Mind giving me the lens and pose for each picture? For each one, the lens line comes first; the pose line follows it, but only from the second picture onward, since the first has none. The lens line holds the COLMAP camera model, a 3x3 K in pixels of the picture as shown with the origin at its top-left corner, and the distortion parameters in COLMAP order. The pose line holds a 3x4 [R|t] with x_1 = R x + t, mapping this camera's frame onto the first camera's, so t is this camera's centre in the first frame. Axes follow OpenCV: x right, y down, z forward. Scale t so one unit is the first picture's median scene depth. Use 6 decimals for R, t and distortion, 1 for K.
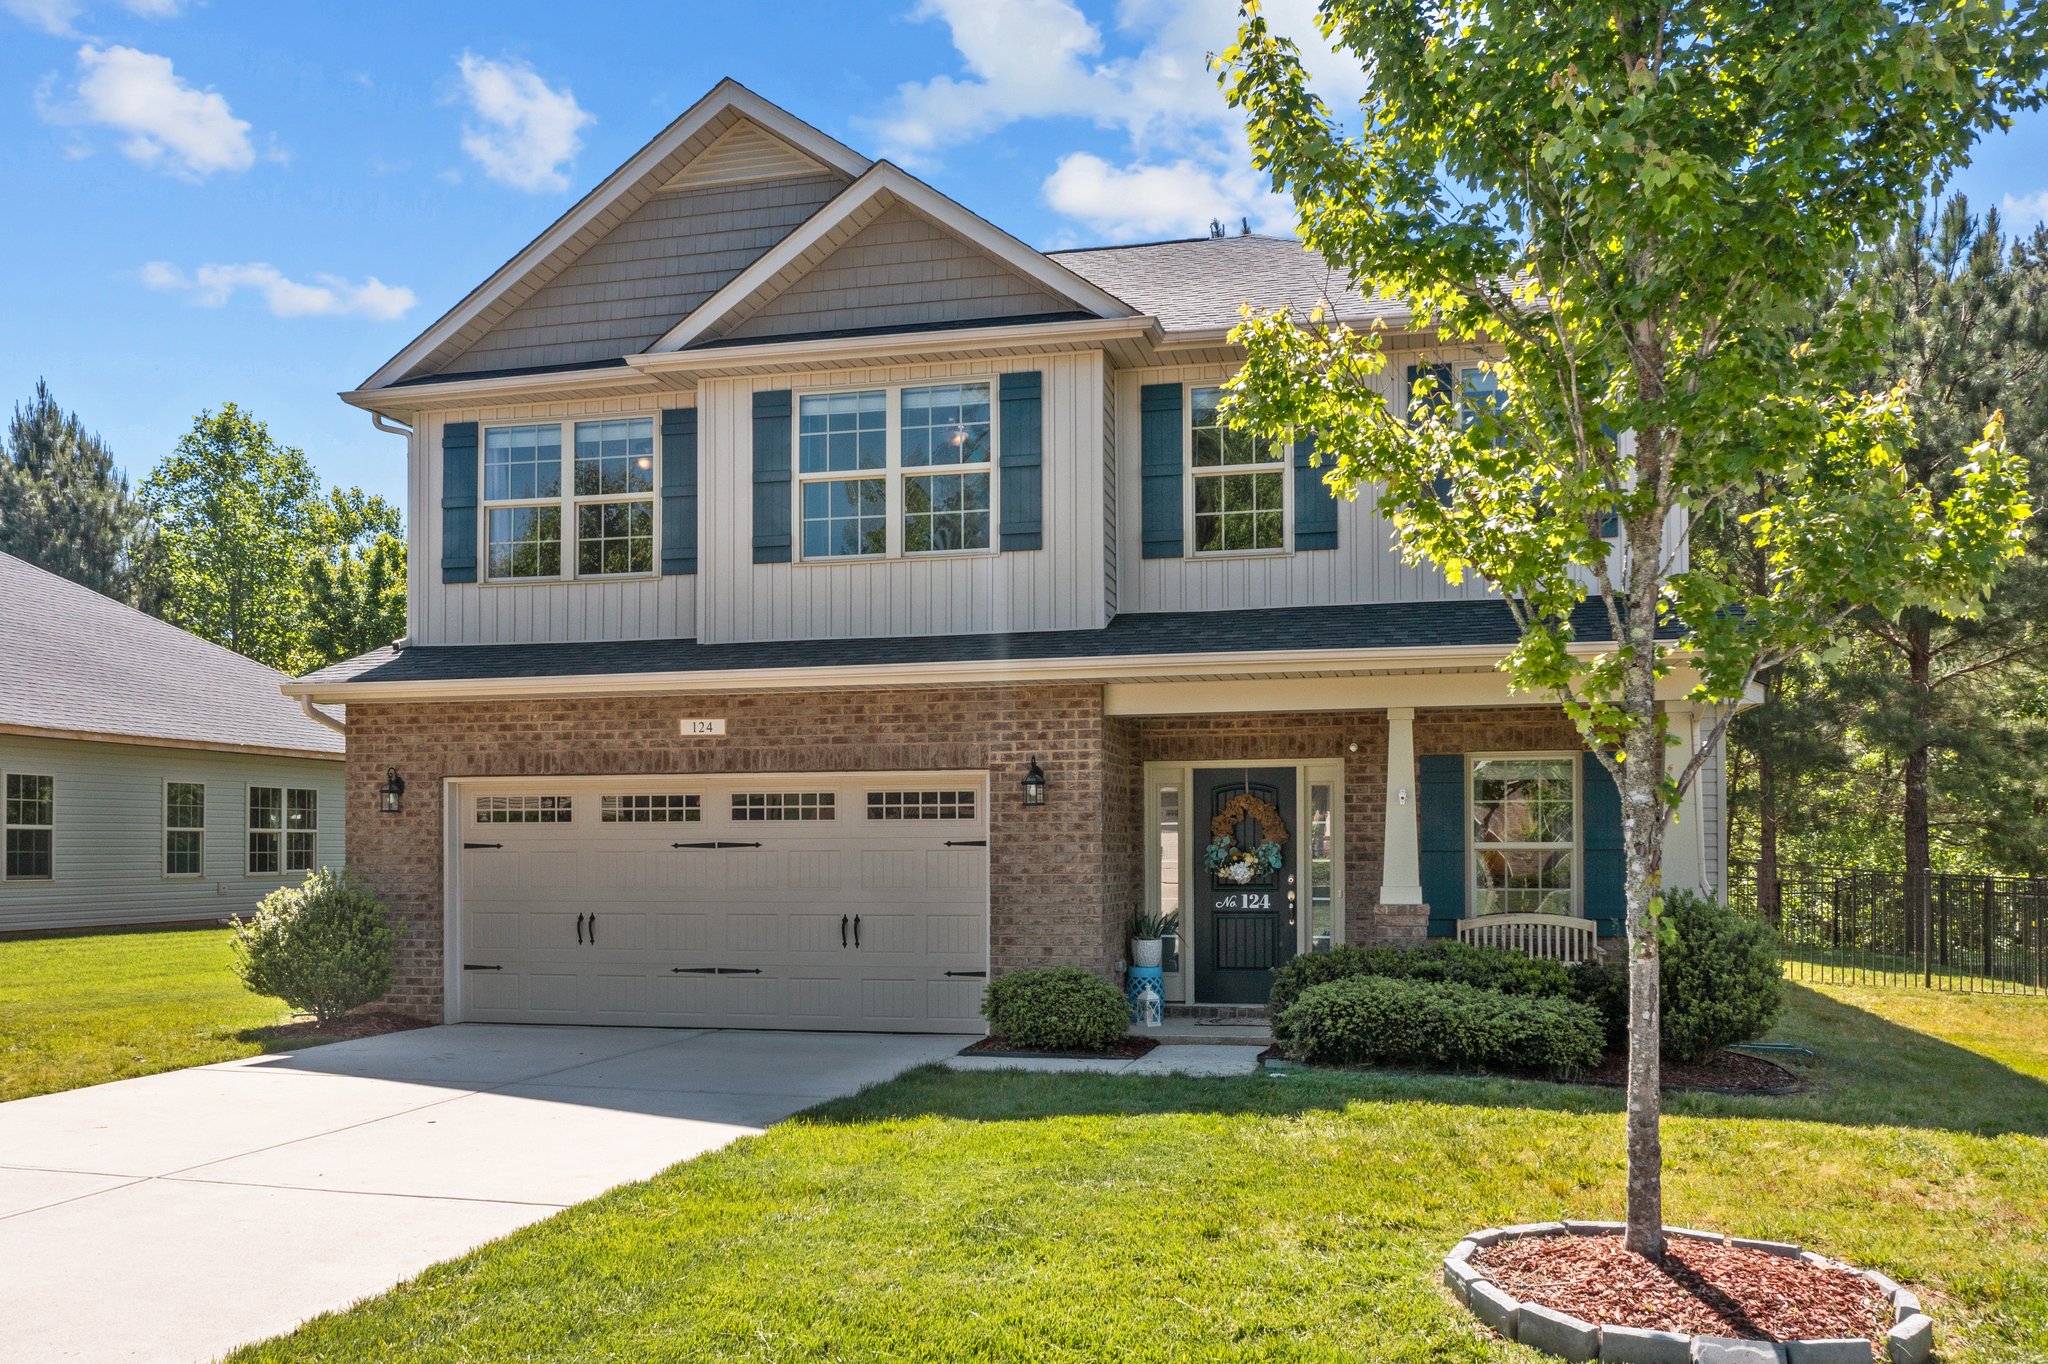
lens RADIAL K [[1666.9, 0, 1027.9], [0, 1666.9, 836.7], [0, 0, 1]] dist [-0.009120, 0.005803]
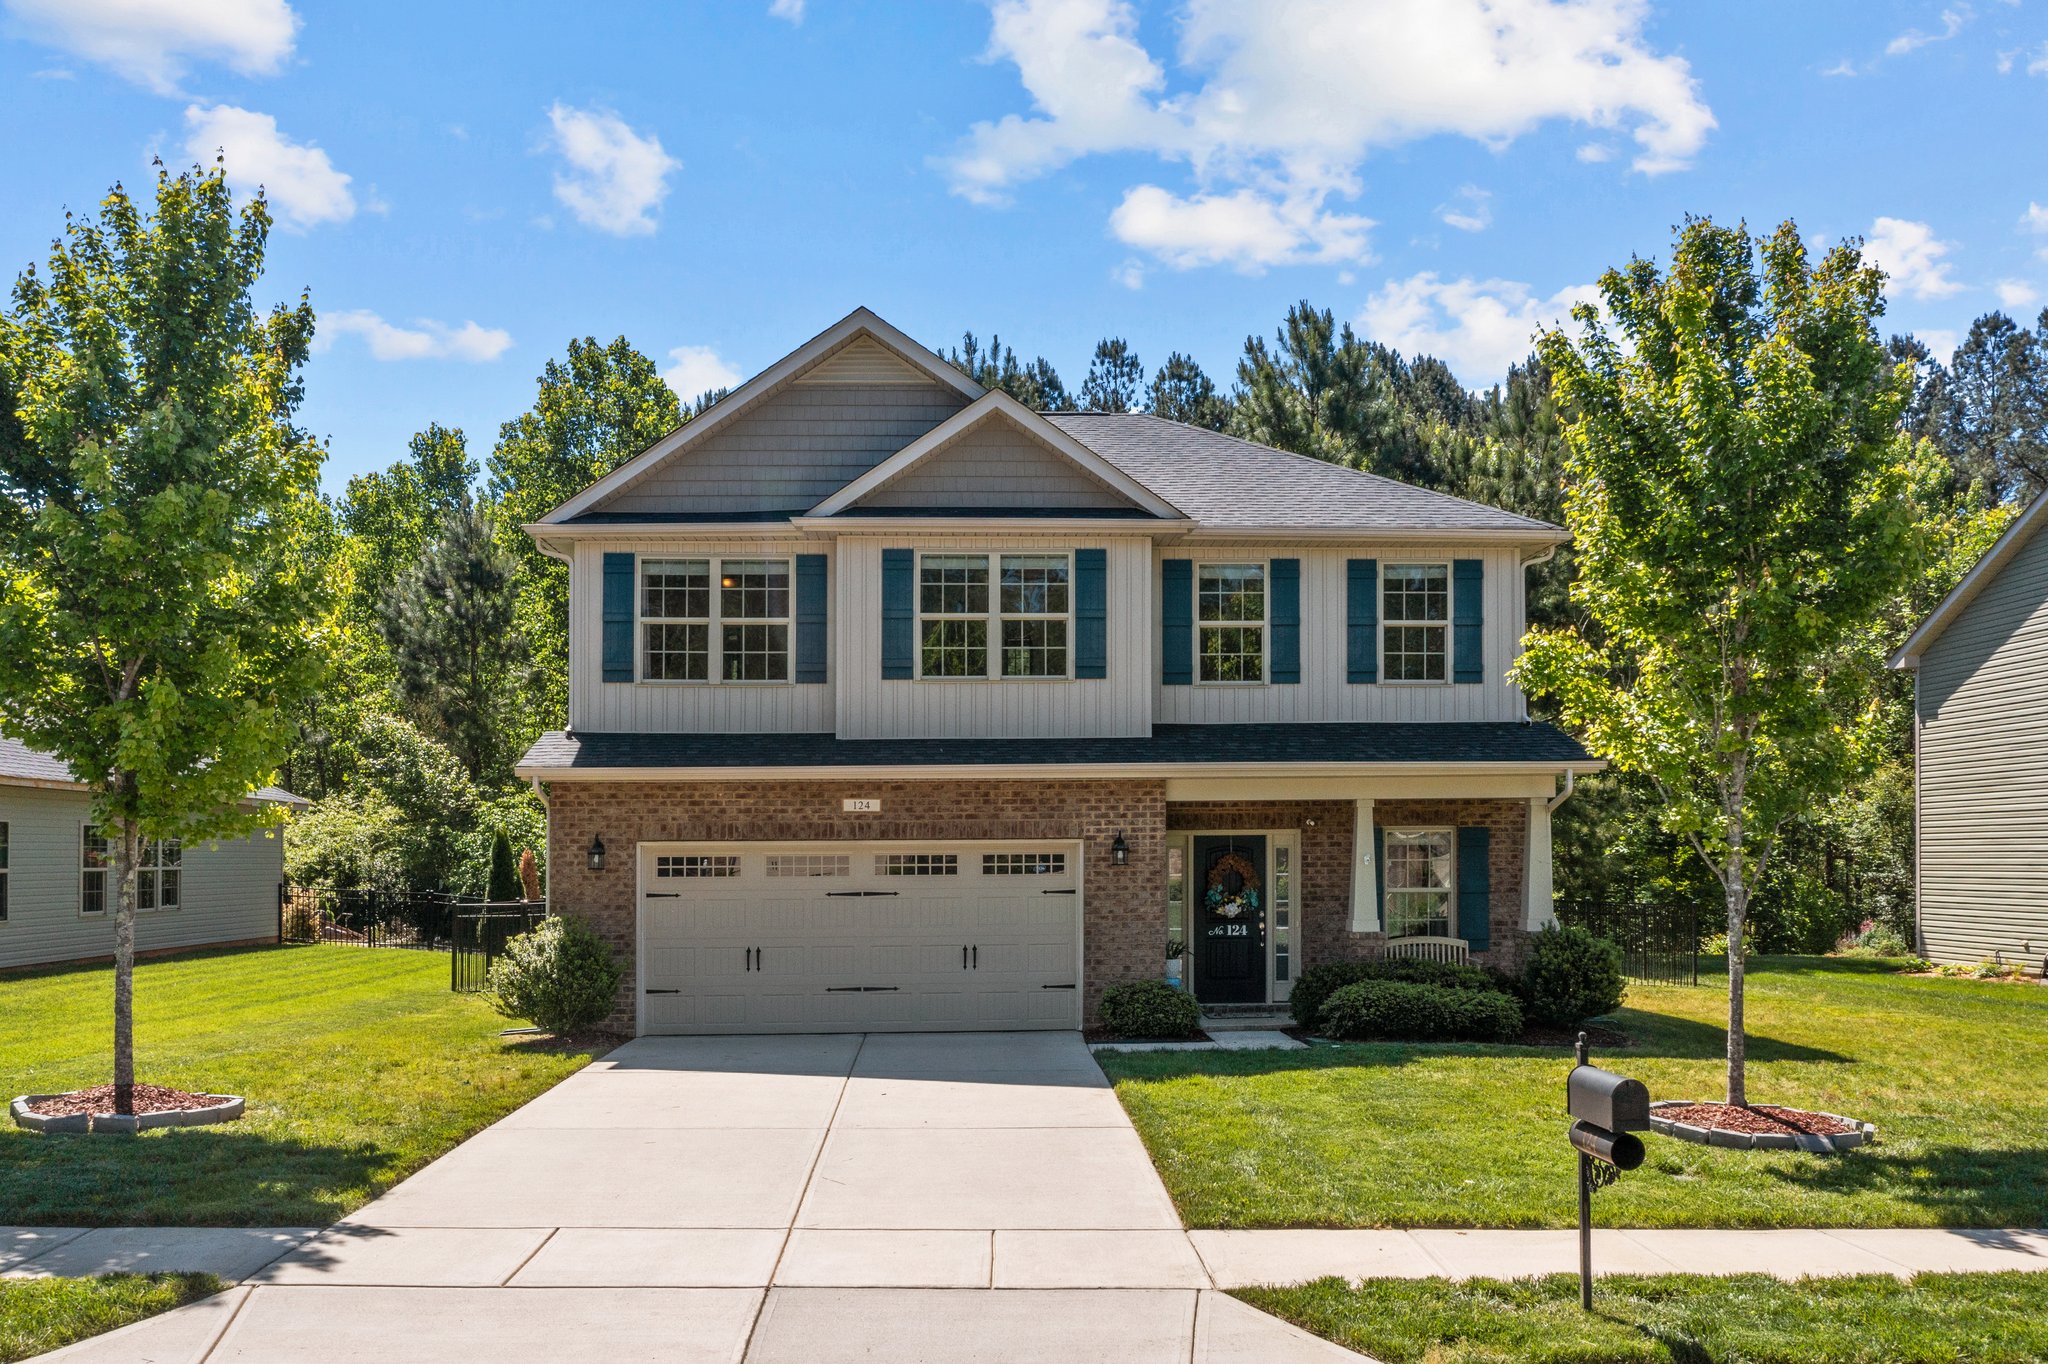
lens RADIAL K [[1684.8, 0, 1027.6], [0, 1684.8, 856.8], [0, 0, 1]] dist [-0.006148, 0.007104]
pose [[0.957415, -0.002958, 0.288700, -0.454545], [0.001553, 0.999986, 0.005098, -0.031431], [-0.288711, -0.004432, 0.957406, -0.319030]]
